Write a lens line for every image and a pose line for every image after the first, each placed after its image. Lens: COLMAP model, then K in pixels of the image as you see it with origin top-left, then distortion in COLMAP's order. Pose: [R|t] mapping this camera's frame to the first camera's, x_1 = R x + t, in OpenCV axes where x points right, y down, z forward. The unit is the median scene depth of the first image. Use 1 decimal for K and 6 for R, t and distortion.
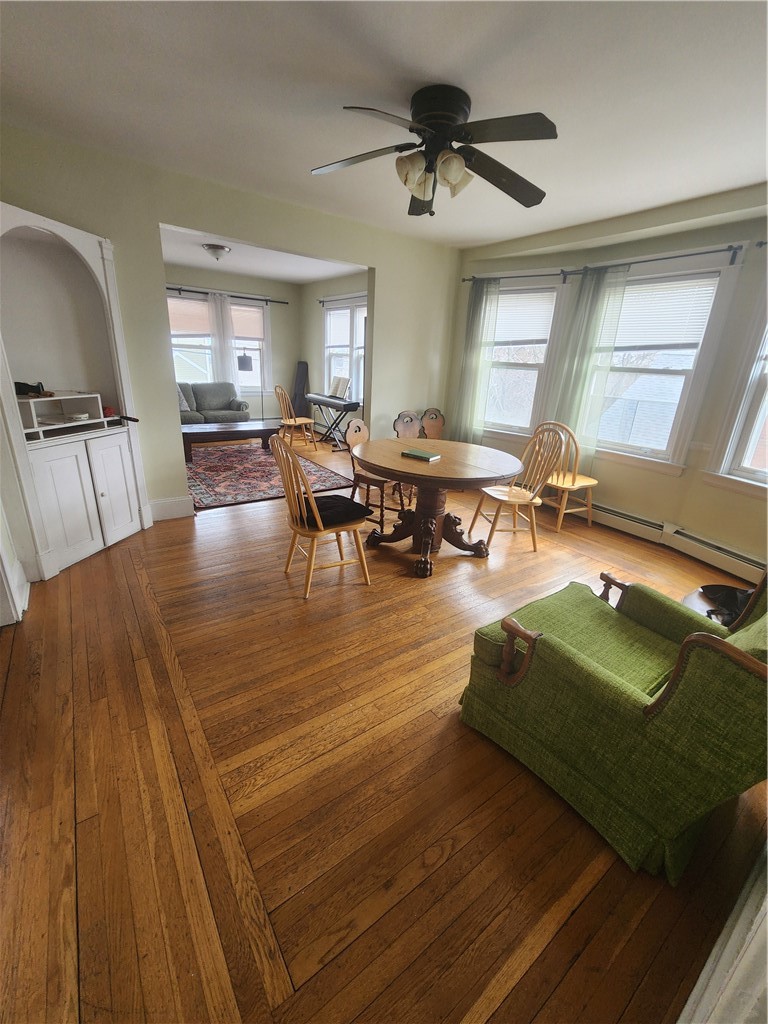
lens RADIAL K [[422.1, 0, 384.0], [0, 422.1, 512.0], [0, 0, 1]] dist [-0.000152, -0.000231]
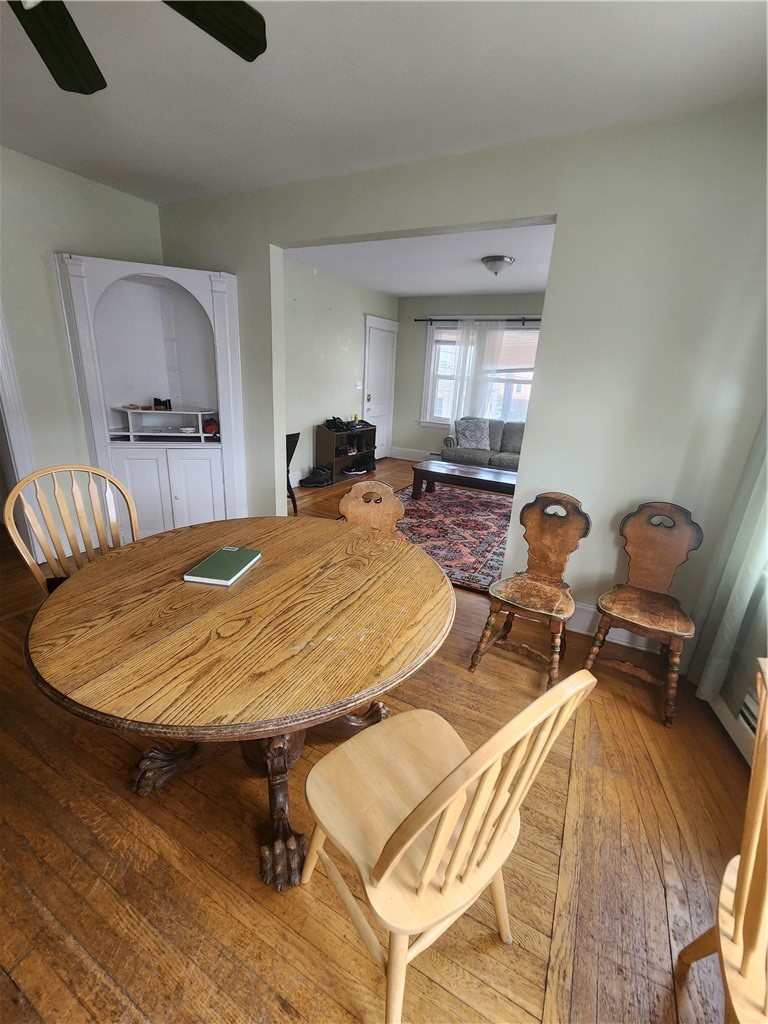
lens RADIAL K [[422.1, 0, 384.0], [0, 422.1, 512.0], [0, 0, 1]] dist [-0.000152, -0.000231]
pose [[0.455082, 0.248619, -0.855037, 0.254159], [-0.329198, 0.939175, 0.097872, -0.133058], [0.827363, 0.236936, 0.509247, 0.395843]]
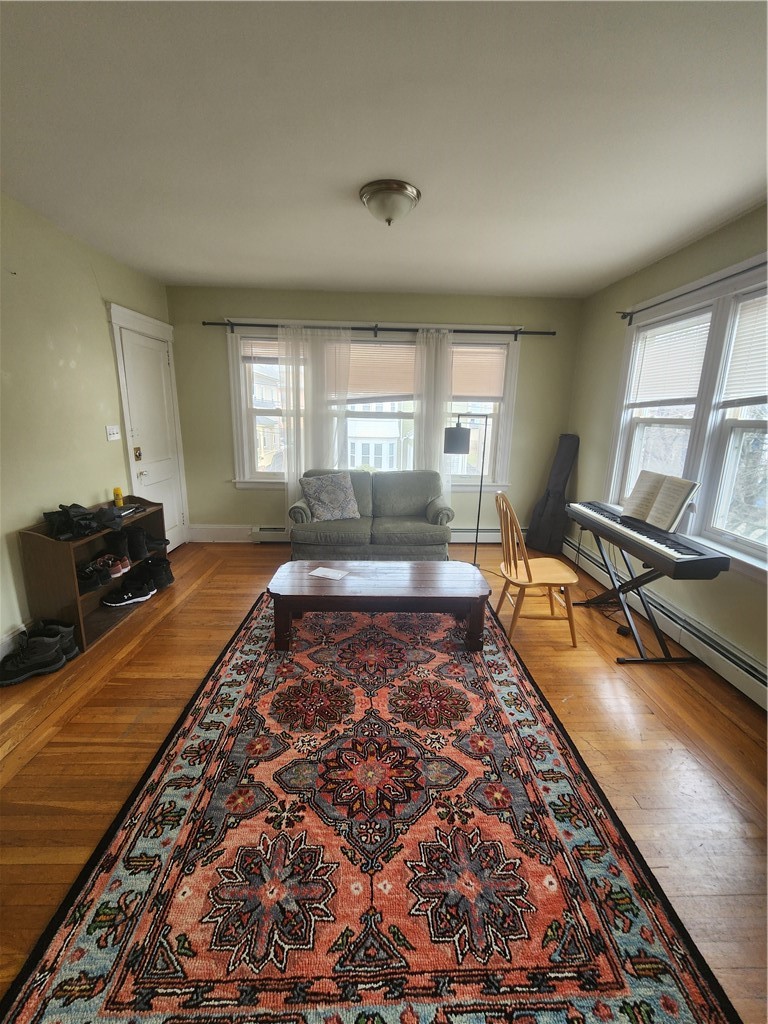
lens RADIAL K [[427.4, 0, 390.8], [0, 427.4, 514.2], [0, 0, 1]] dist [-0.000418, -0.000259]
pose [[0.836907, 0.090403, -0.539827, -0.096494], [-0.164937, 0.982075, -0.091241, -0.202541], [0.521902, 0.165398, 0.836816, 0.528360]]
